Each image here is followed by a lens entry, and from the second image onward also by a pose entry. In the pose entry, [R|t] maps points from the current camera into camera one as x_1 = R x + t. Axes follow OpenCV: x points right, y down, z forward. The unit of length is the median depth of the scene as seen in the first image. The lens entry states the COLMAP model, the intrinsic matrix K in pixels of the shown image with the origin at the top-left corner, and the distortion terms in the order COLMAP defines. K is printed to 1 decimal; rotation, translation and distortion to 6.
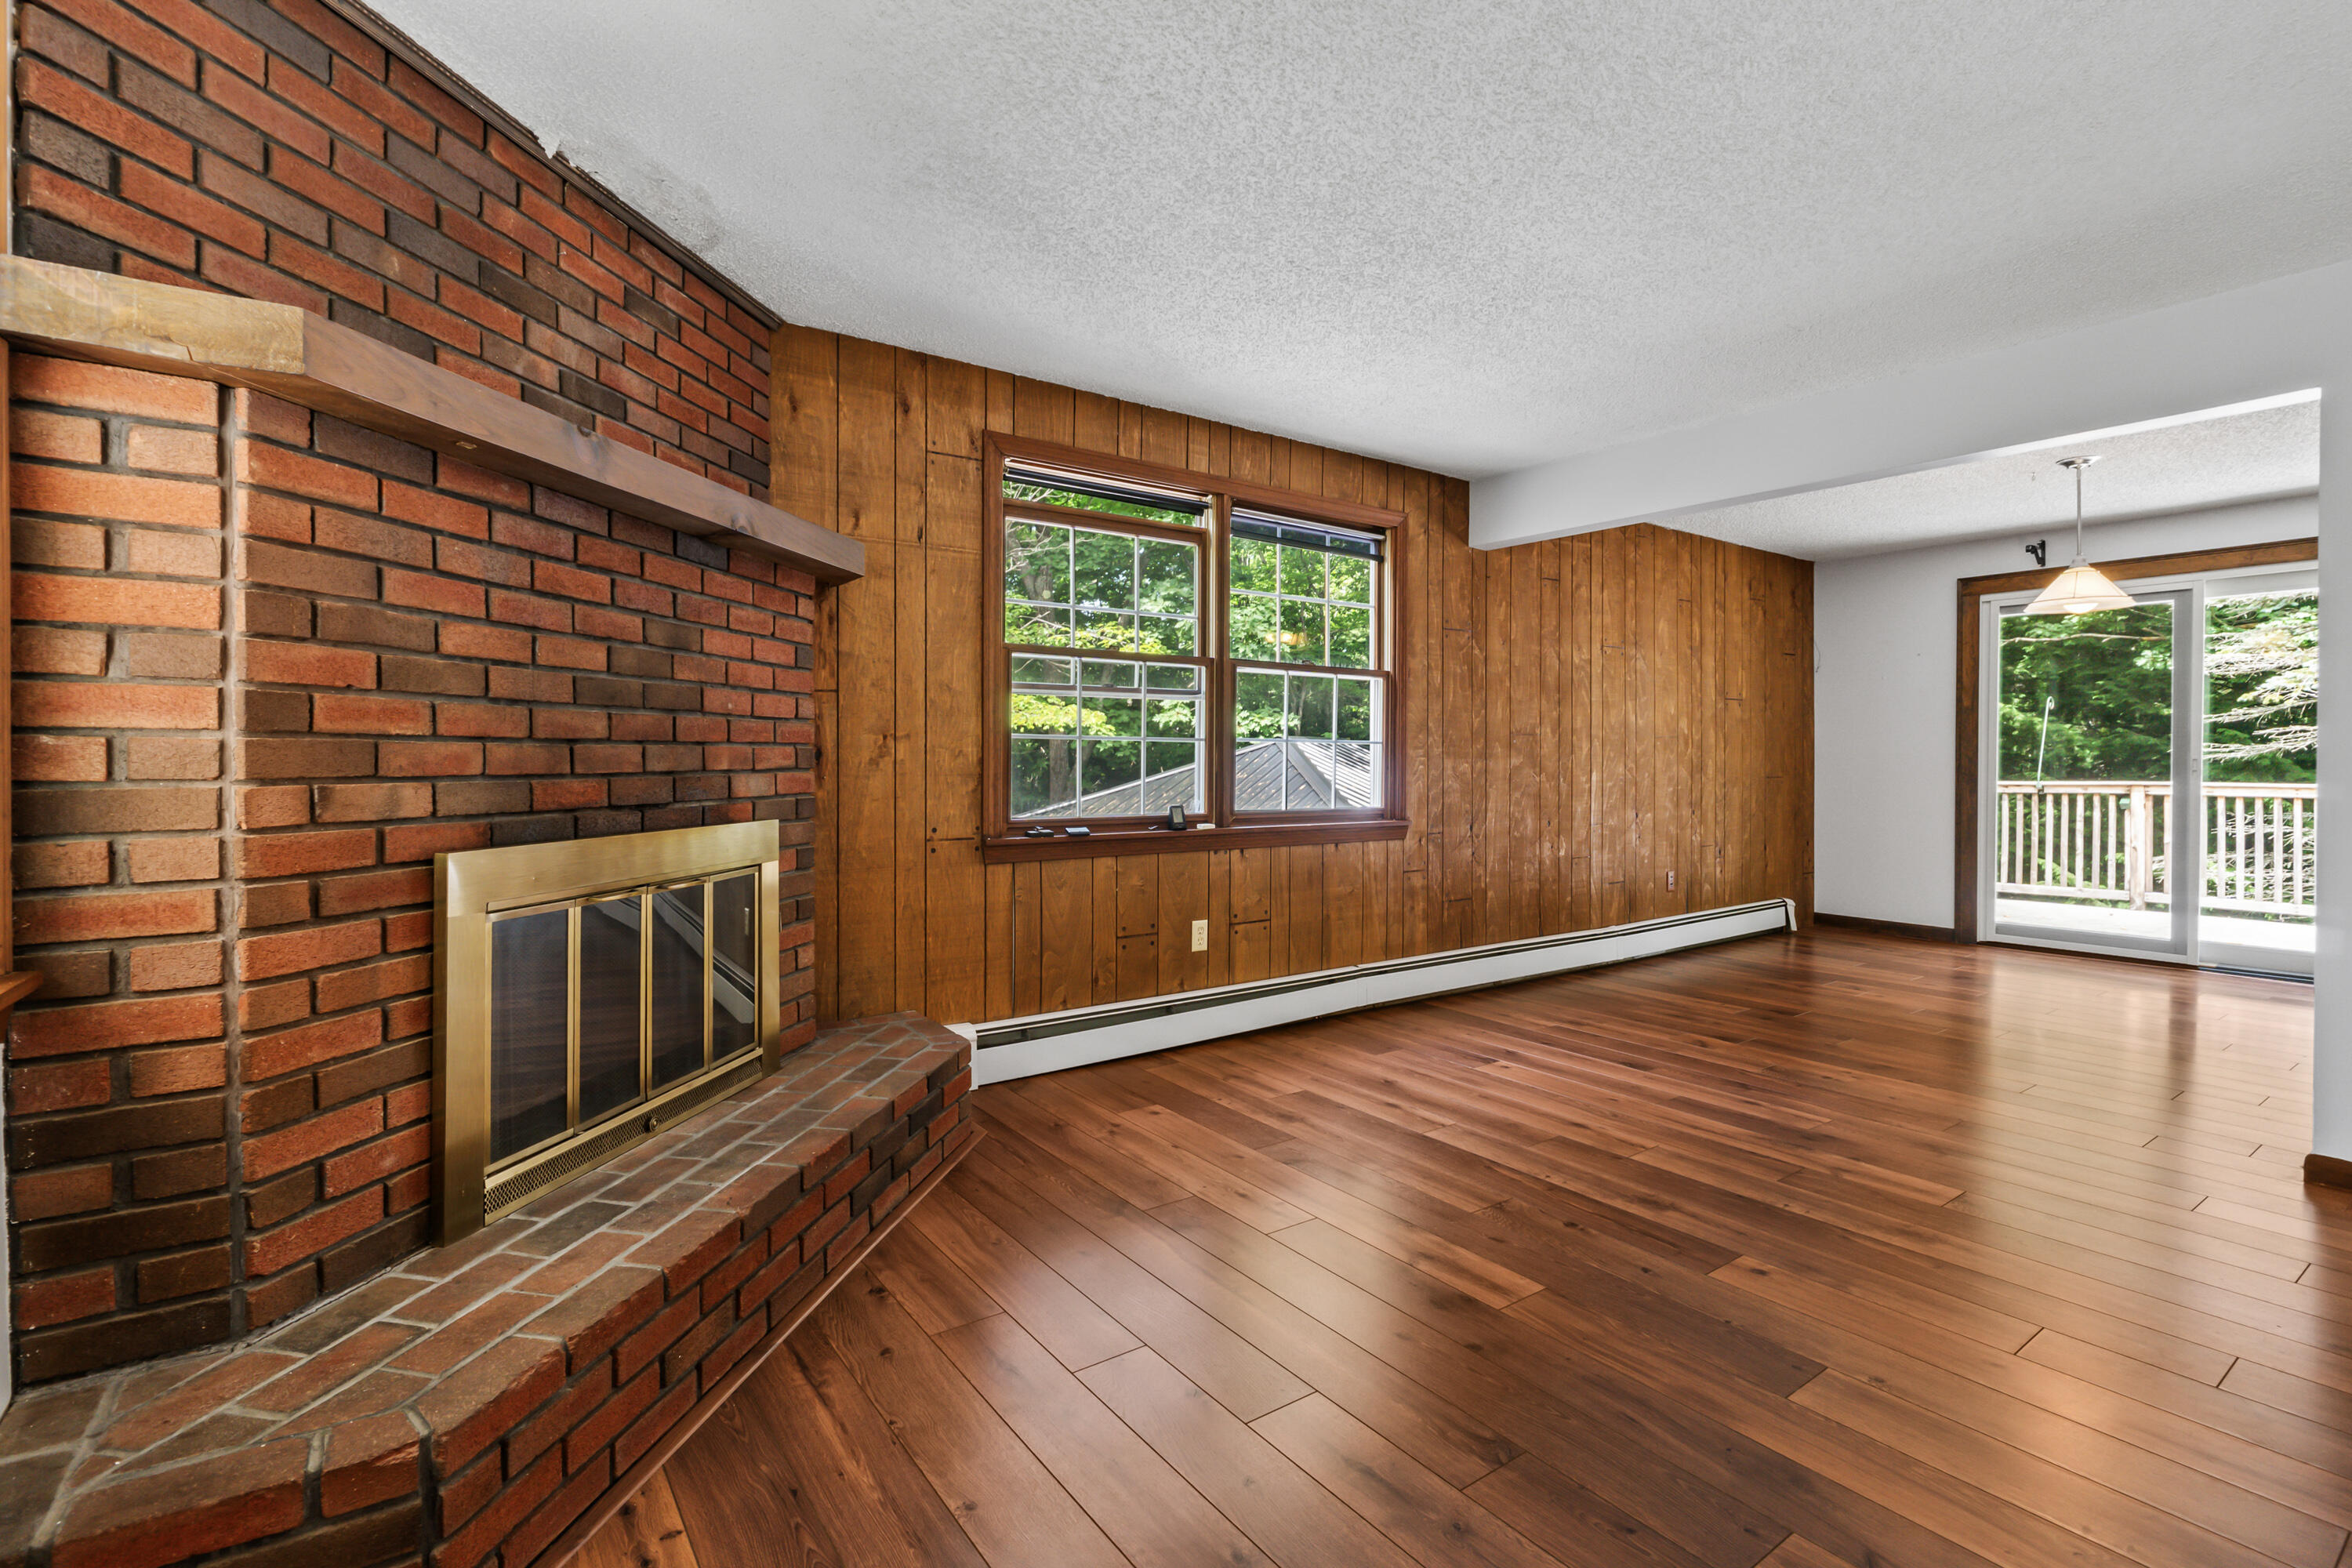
lens RADIAL K [[1073.5, 0, 1169.0], [0, 1073.5, 765.0], [0, 0, 1]] dist [-0.000861, -0.000154]
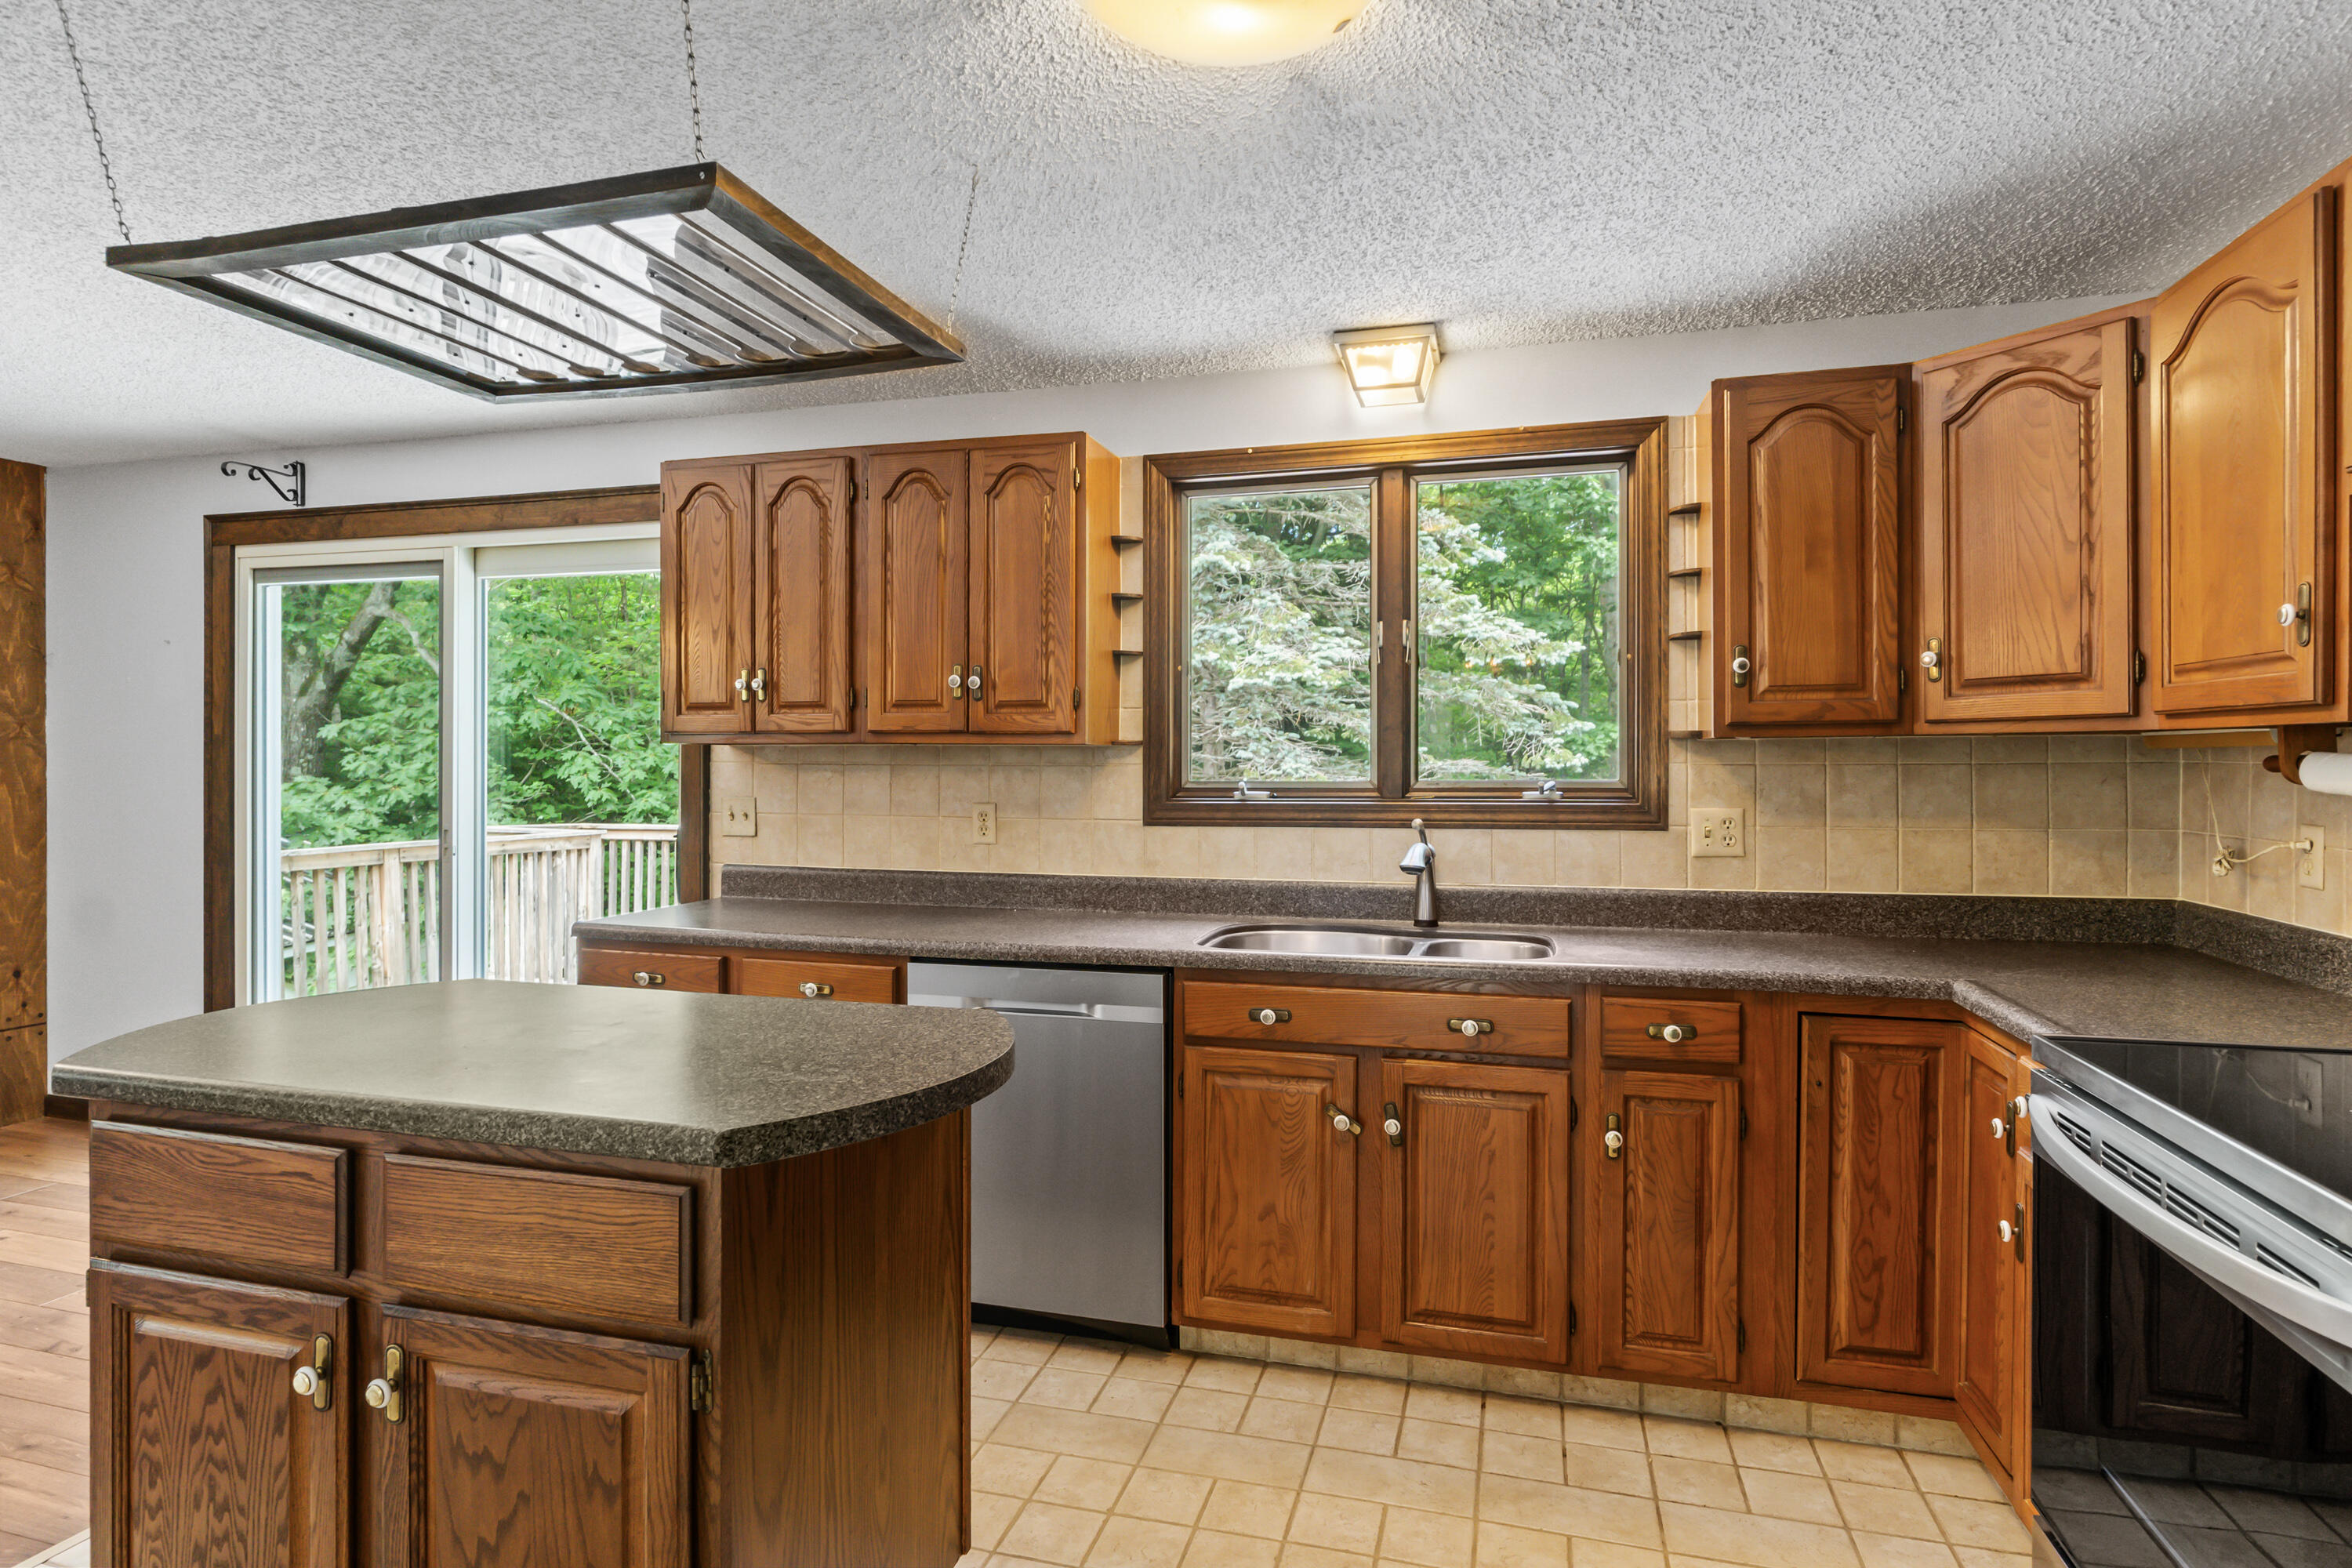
lens RADIAL K [[1255.1, 0, 1171.0], [0, 1255.1, 771.1], [0, 0, 1]] dist [-0.003712, -0.000677]
pose [[0.776686, 0.000295, 0.629888, 1.501844], [-0.001047, 0.999999, 0.000822, -0.073785], [-0.629887, -0.001298, 0.776686, 0.294276]]
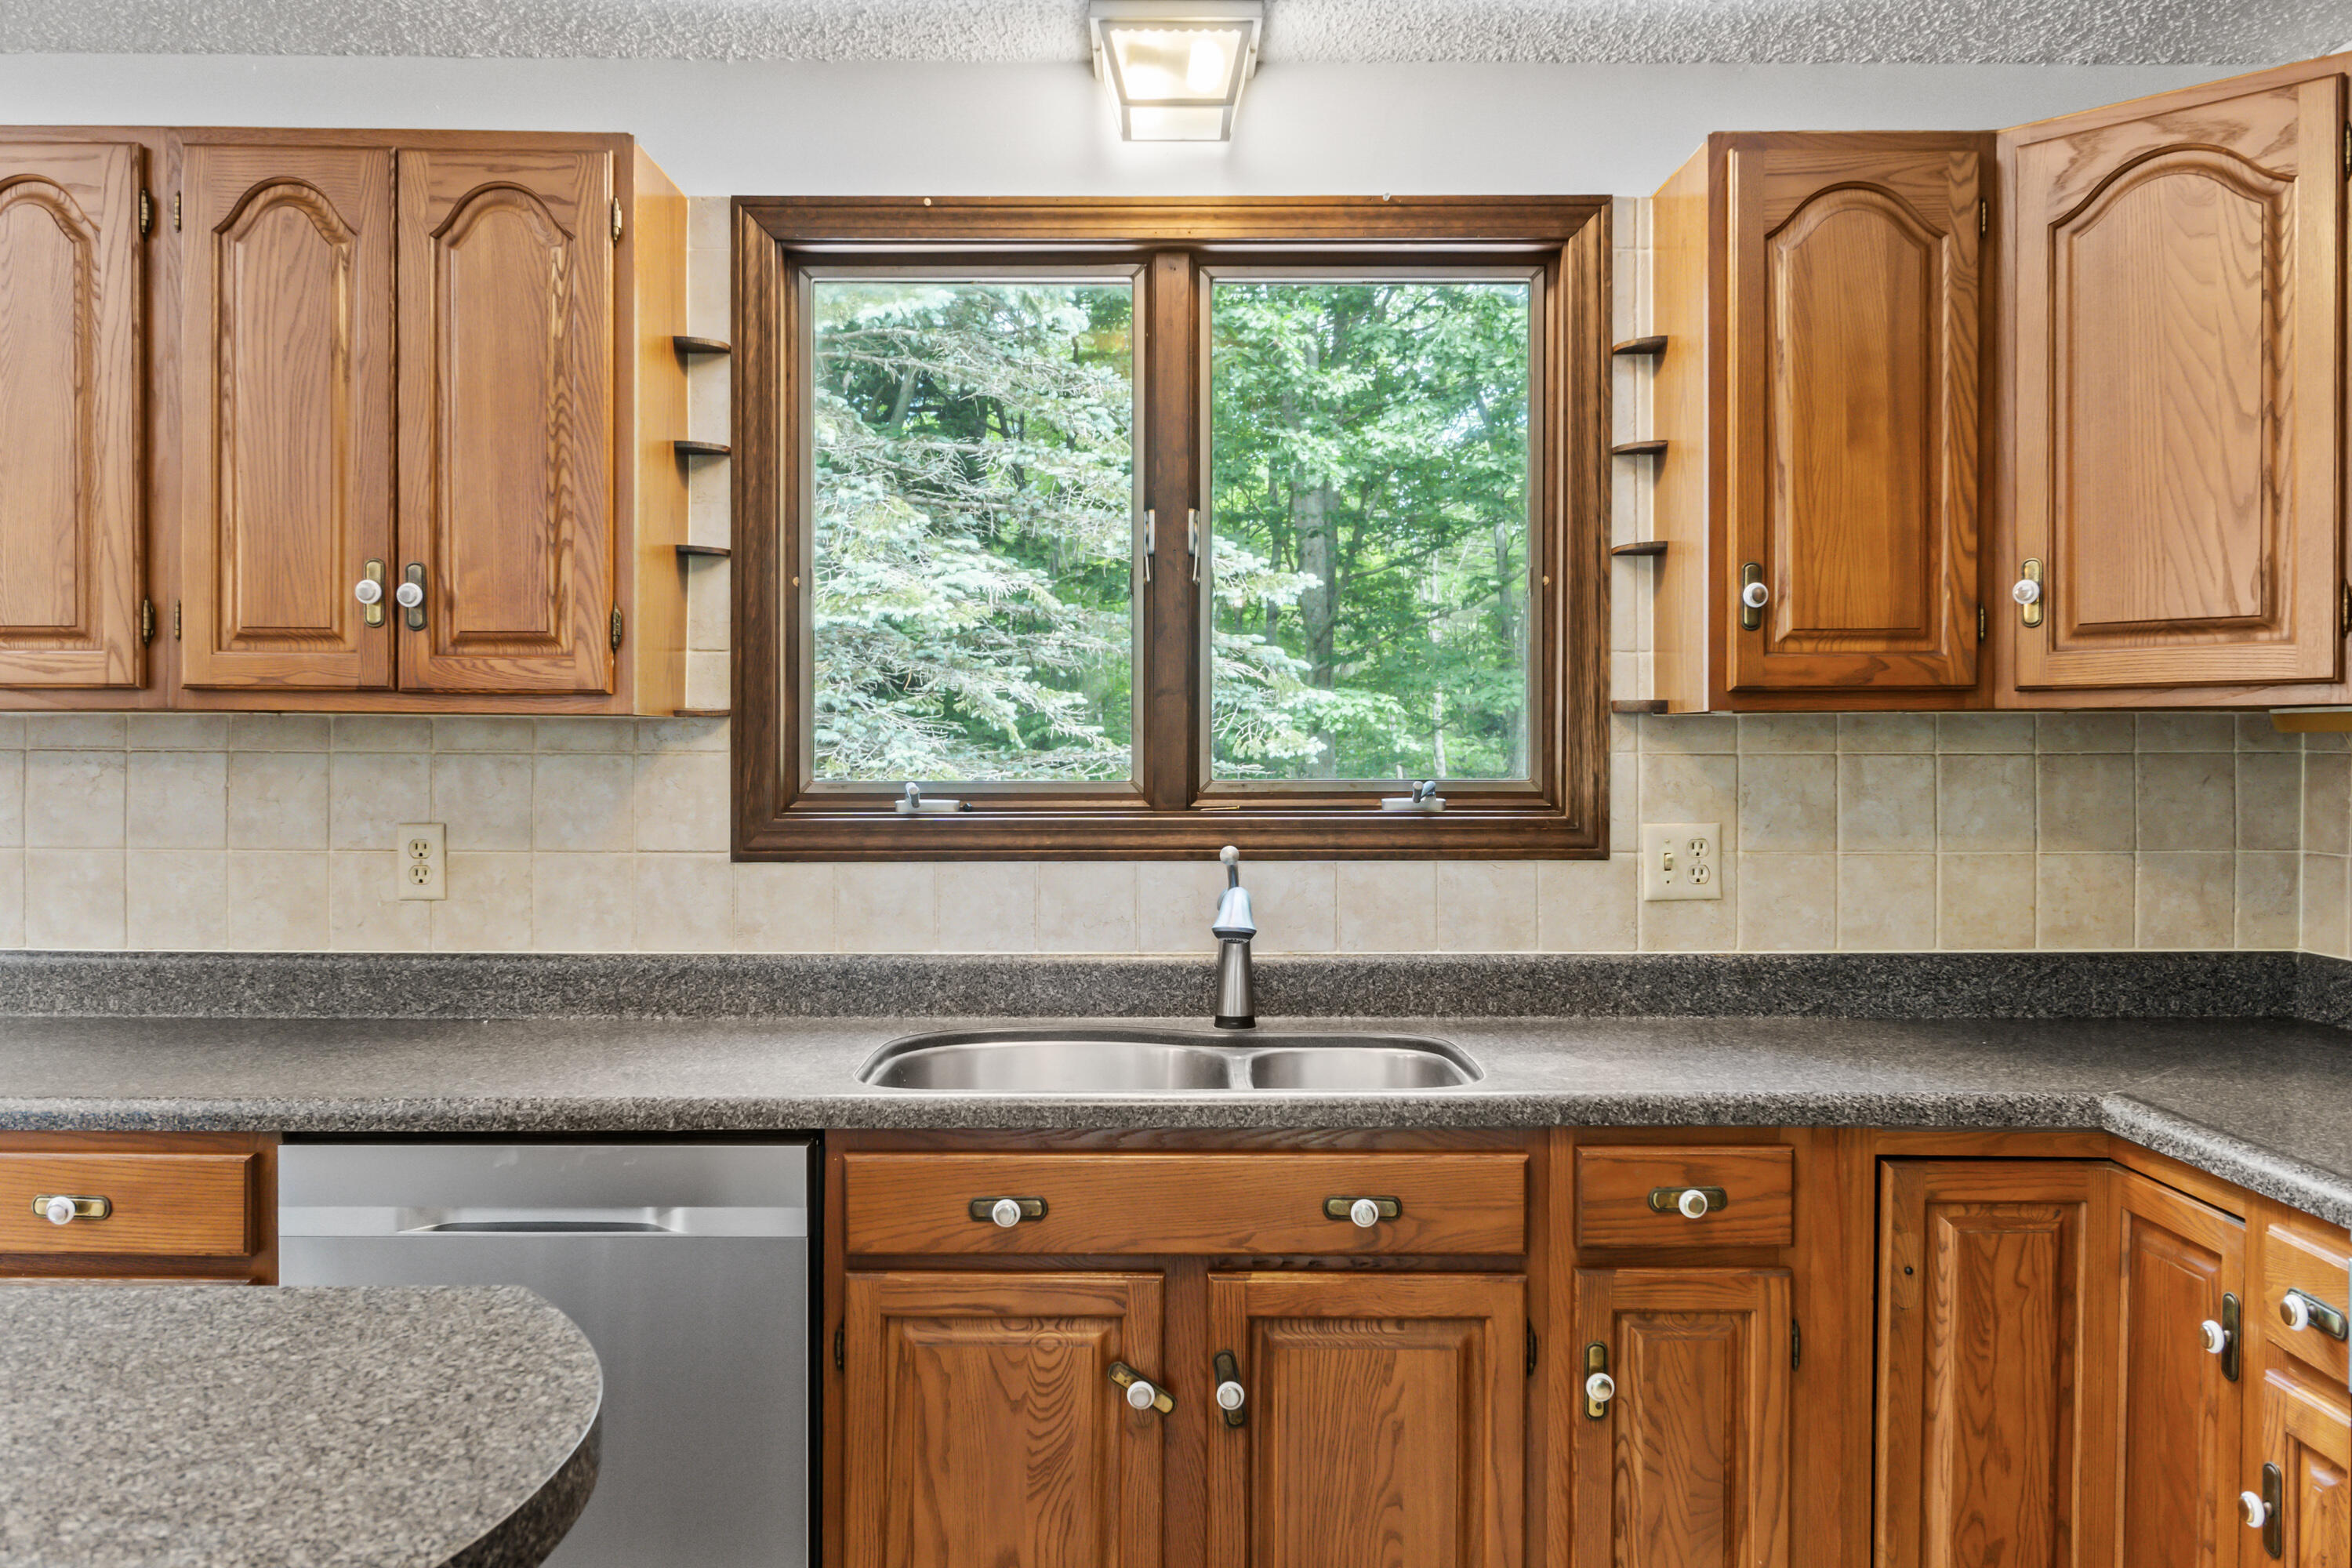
lens RADIAL K [[1814.8, 0, 1180.3], [0, 1814.8, 775.1], [0, 0, 1]] dist [-0.000779, 0.001399]
pose [[0.570393, -0.005794, 0.821352, 1.574628], [-0.001940, 0.999963, 0.008402, -0.075439], [-0.821370, -0.006386, 0.570360, 0.483109]]
